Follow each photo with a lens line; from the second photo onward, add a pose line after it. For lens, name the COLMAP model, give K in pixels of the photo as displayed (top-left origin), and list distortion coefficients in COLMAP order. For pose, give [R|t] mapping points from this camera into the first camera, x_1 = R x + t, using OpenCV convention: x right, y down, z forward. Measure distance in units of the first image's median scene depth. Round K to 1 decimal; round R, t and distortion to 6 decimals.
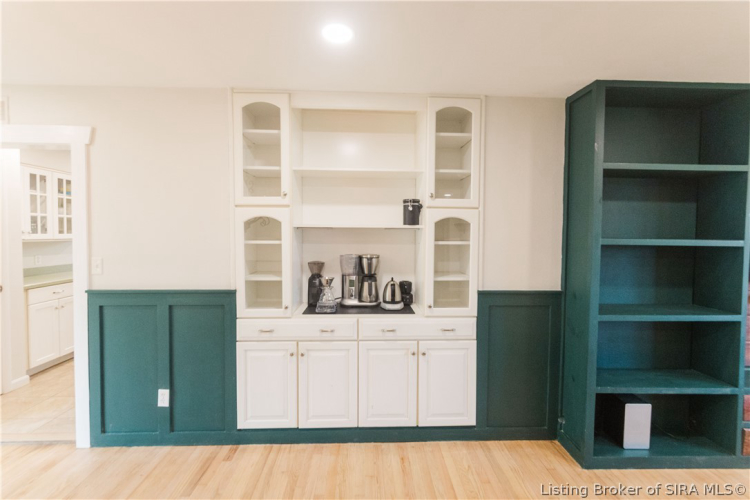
lens RADIAL K [[329.8, 0, 367.9], [0, 329.8, 241.5], [0, 0, 1]] dist [-0.000353, -0.000219]
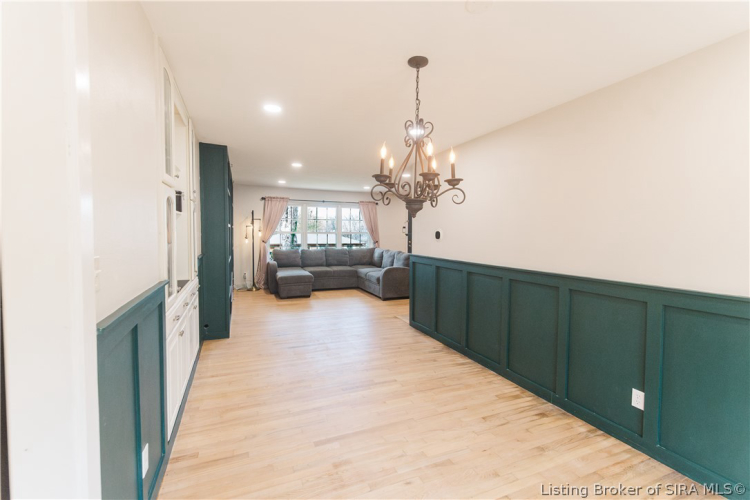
lens RADIAL K [[318.8, 0, 375.3], [0, 318.8, 243.5], [0, 0, 1]] dist [-0.000275, 0.000017]
pose [[-0.357920, -0.050455, 0.932388, -1.342444], [0.016954, 0.998023, 0.060515, 0.006904], [-0.933598, 0.037467, -0.356357, 0.768474]]
